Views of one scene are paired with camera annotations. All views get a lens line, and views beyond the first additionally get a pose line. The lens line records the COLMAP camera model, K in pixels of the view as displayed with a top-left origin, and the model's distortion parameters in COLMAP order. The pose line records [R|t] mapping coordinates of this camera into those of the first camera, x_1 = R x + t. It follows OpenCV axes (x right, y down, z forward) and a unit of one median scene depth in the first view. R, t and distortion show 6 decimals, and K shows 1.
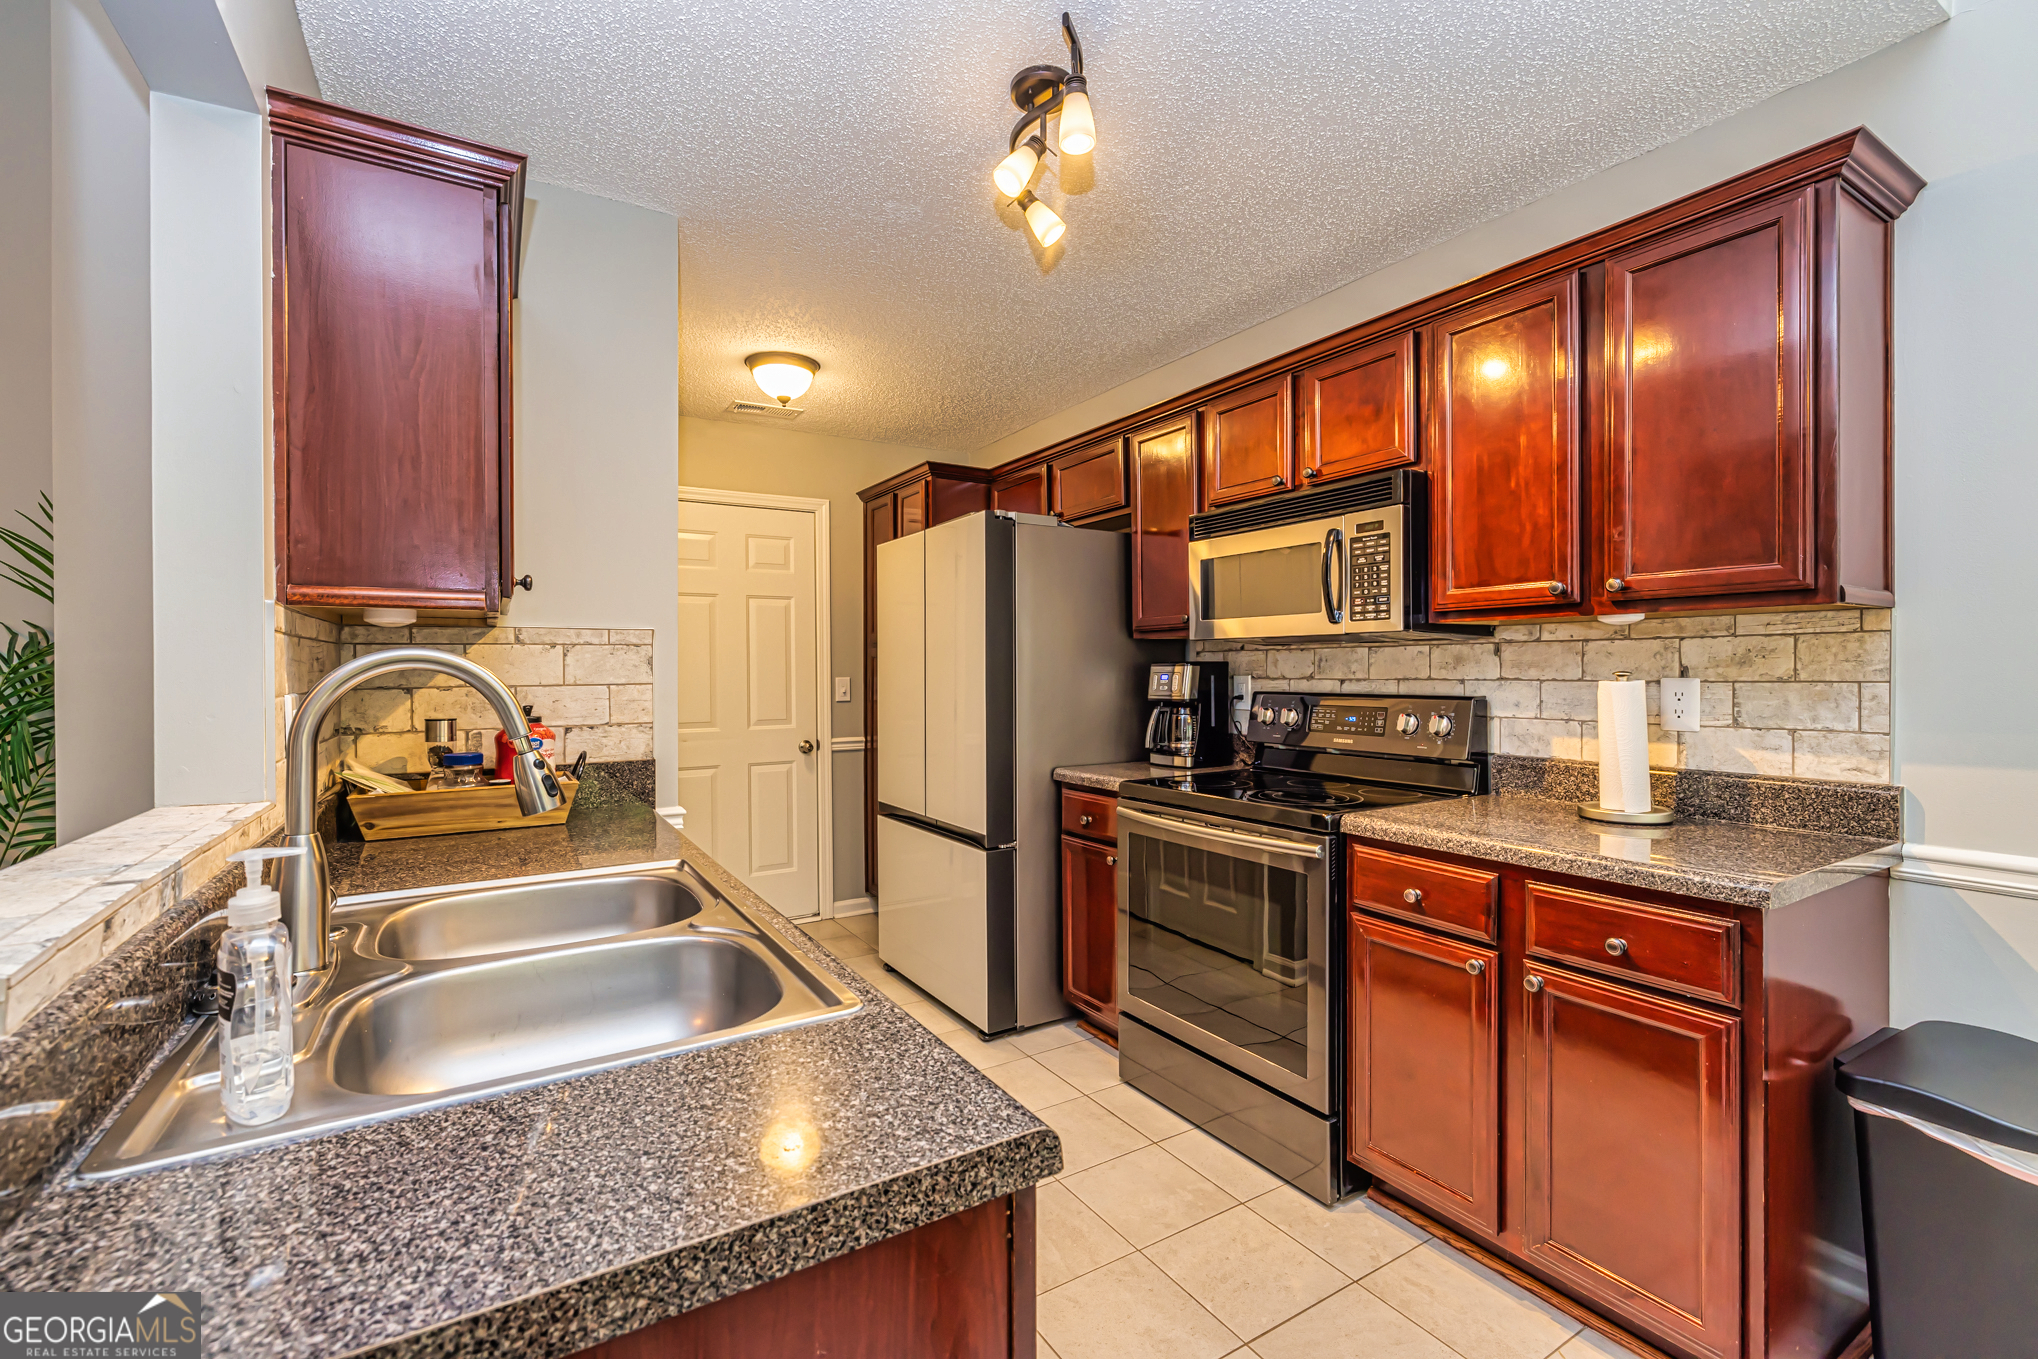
lens RADIAL K [[876.9, 0, 1025.4], [0, 876.9, 682.3], [0, 0, 1]] dist [0.001029, -0.000135]
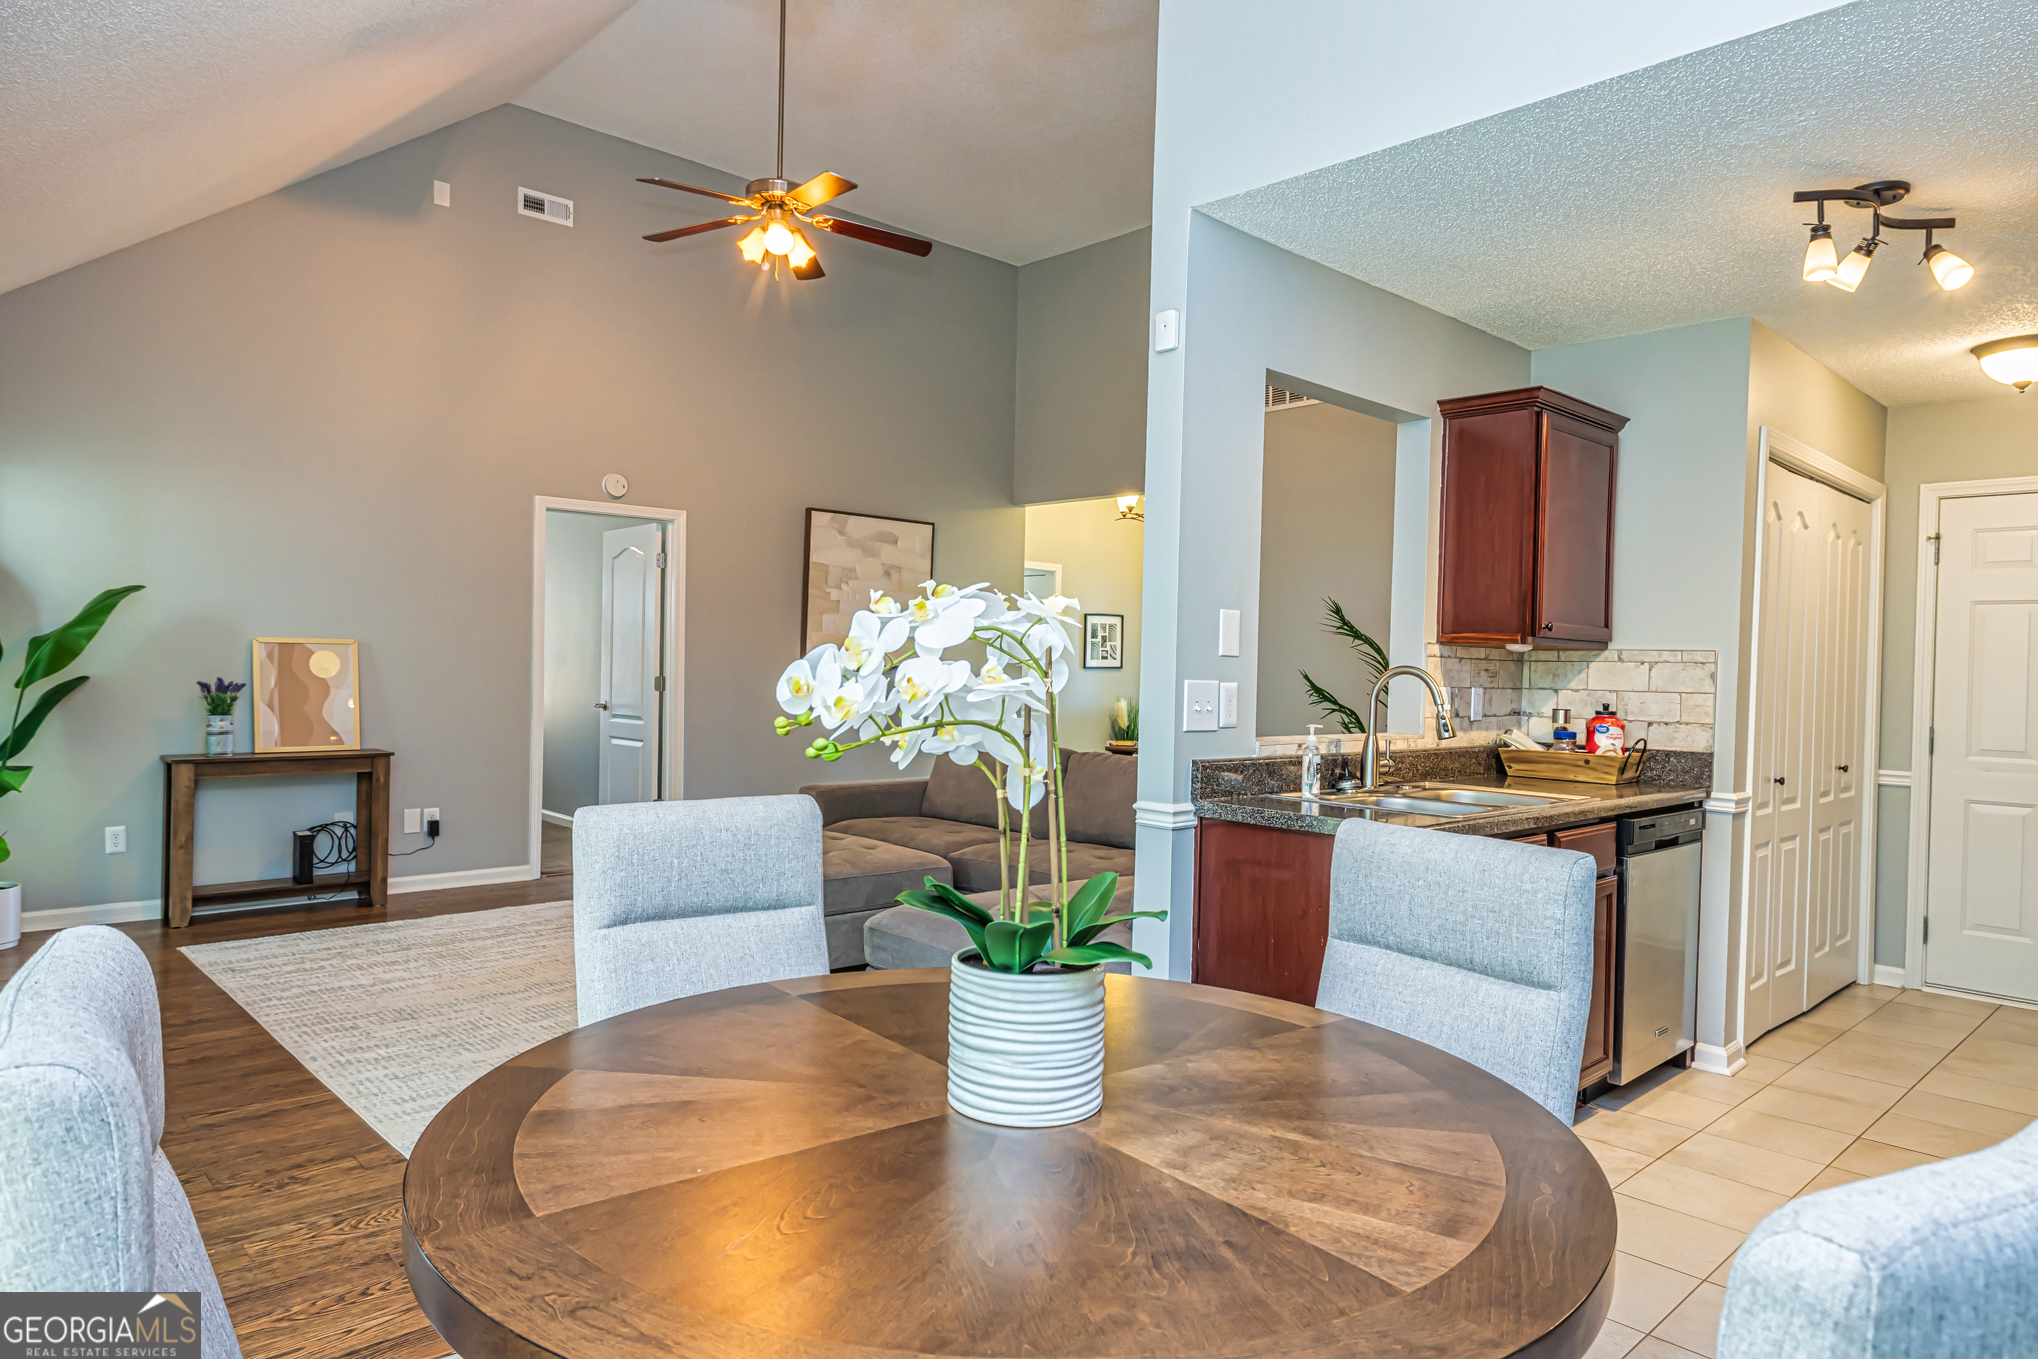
lens RADIAL K [[1235.1, 0, 1012.4], [0, 1235.1, 675.0], [0, 0, 1]] dist [-0.003324, -0.000697]
pose [[0.192681, 0.018872, -0.981080, 1.278645], [-0.041856, 0.999063, 0.010998, -0.002505], [0.980368, 0.038945, 0.193290, -0.387780]]
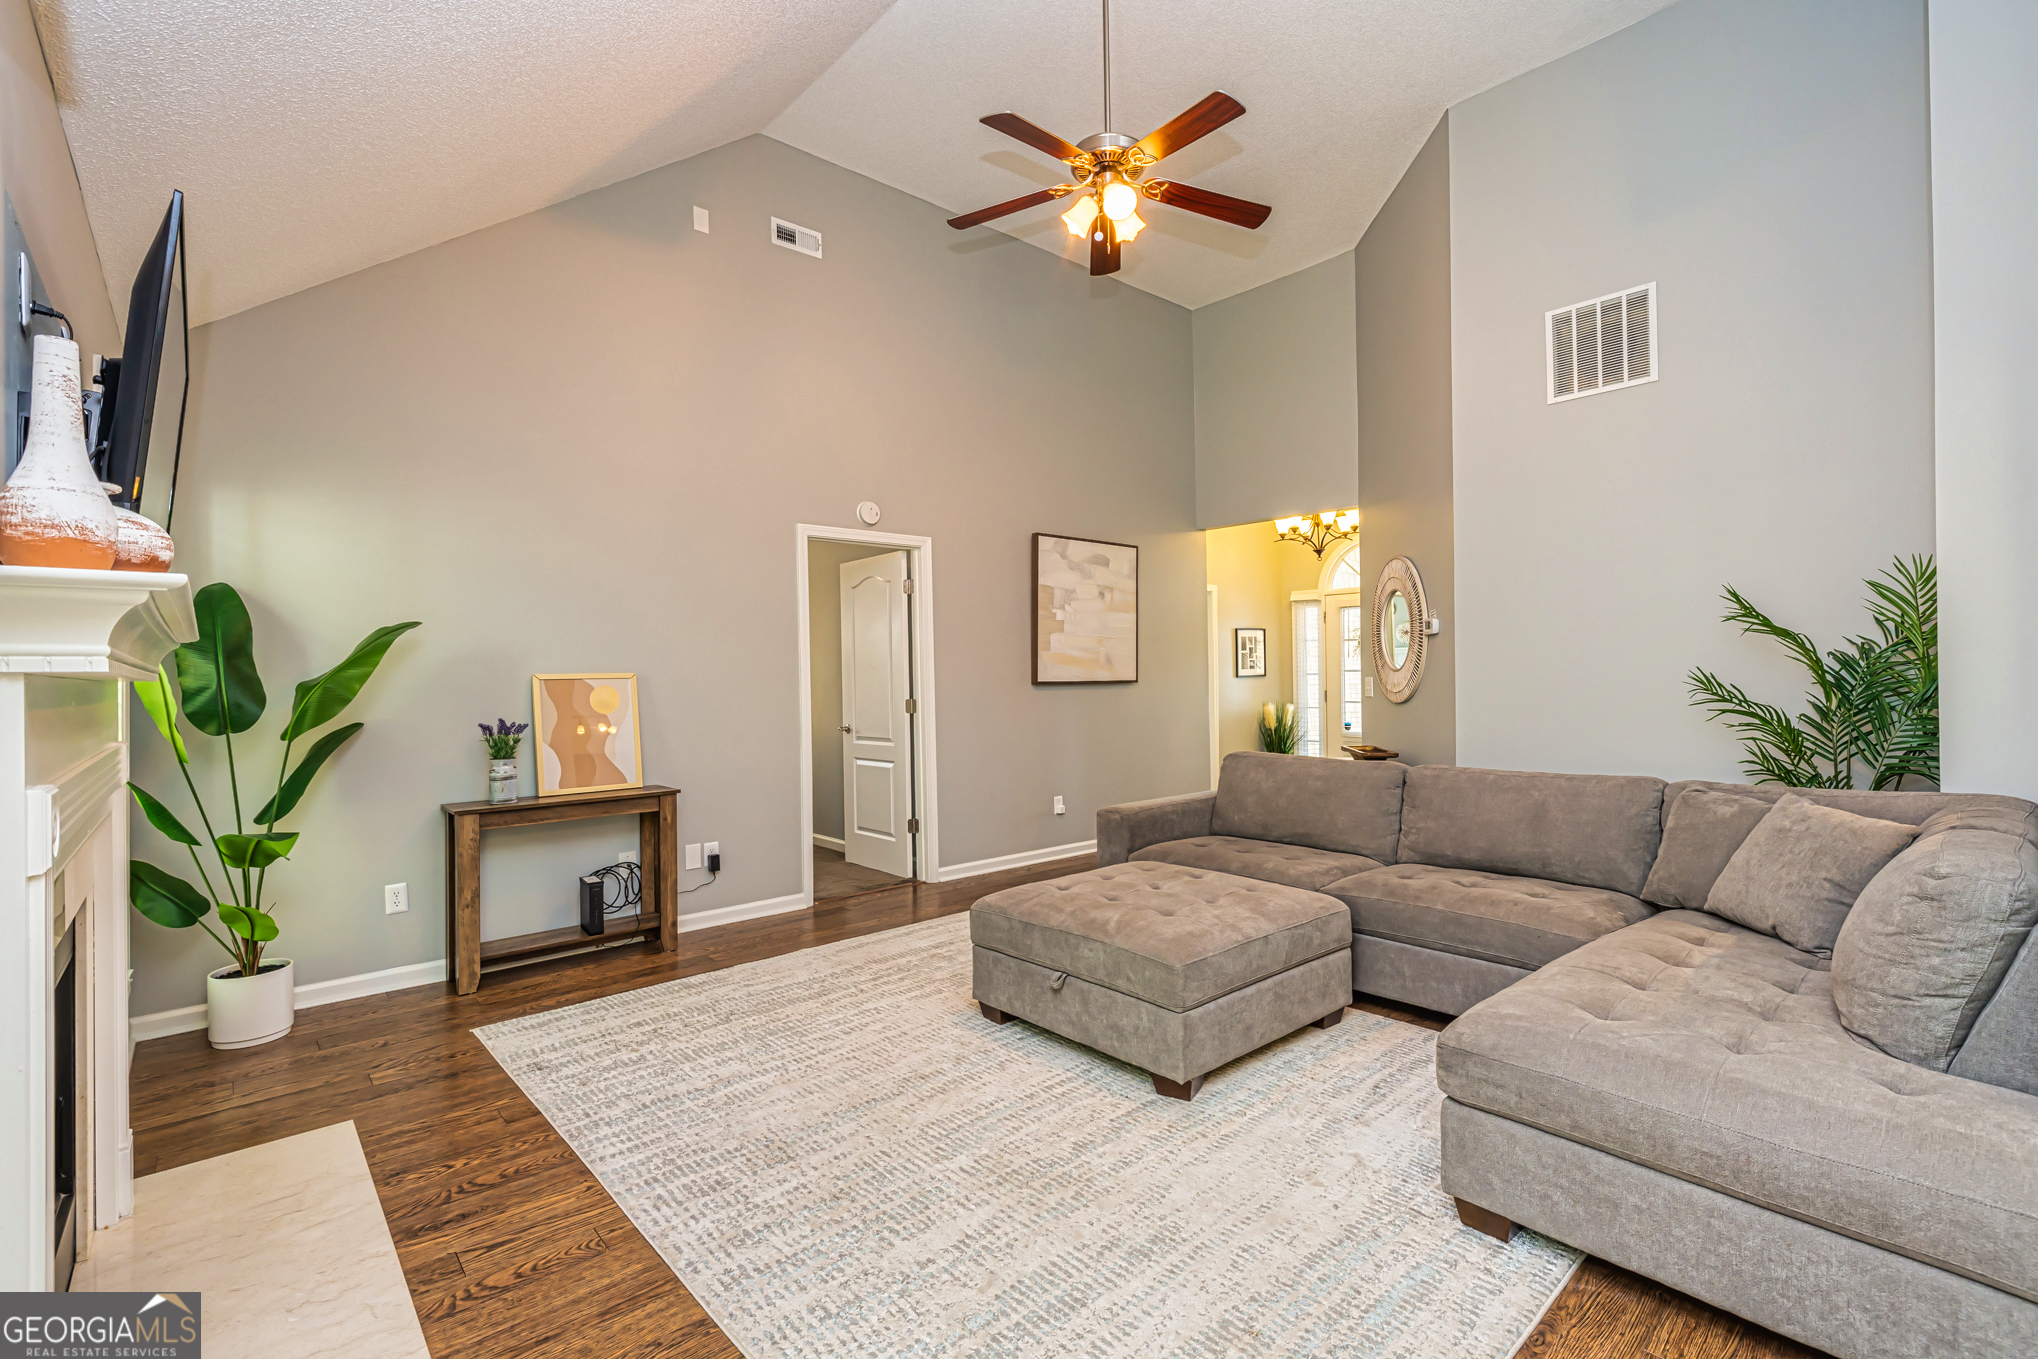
lens RADIAL K [[913.1, 0, 1012.8], [0, 913.1, 674.3], [0, 0, 1]] dist [0.008748, -0.000208]
pose [[0.168349, -0.000749, -0.985727, 0.269441], [-0.004613, 0.999988, -0.001548, 0.012992], [0.985717, 0.004807, 0.168344, -0.874884]]
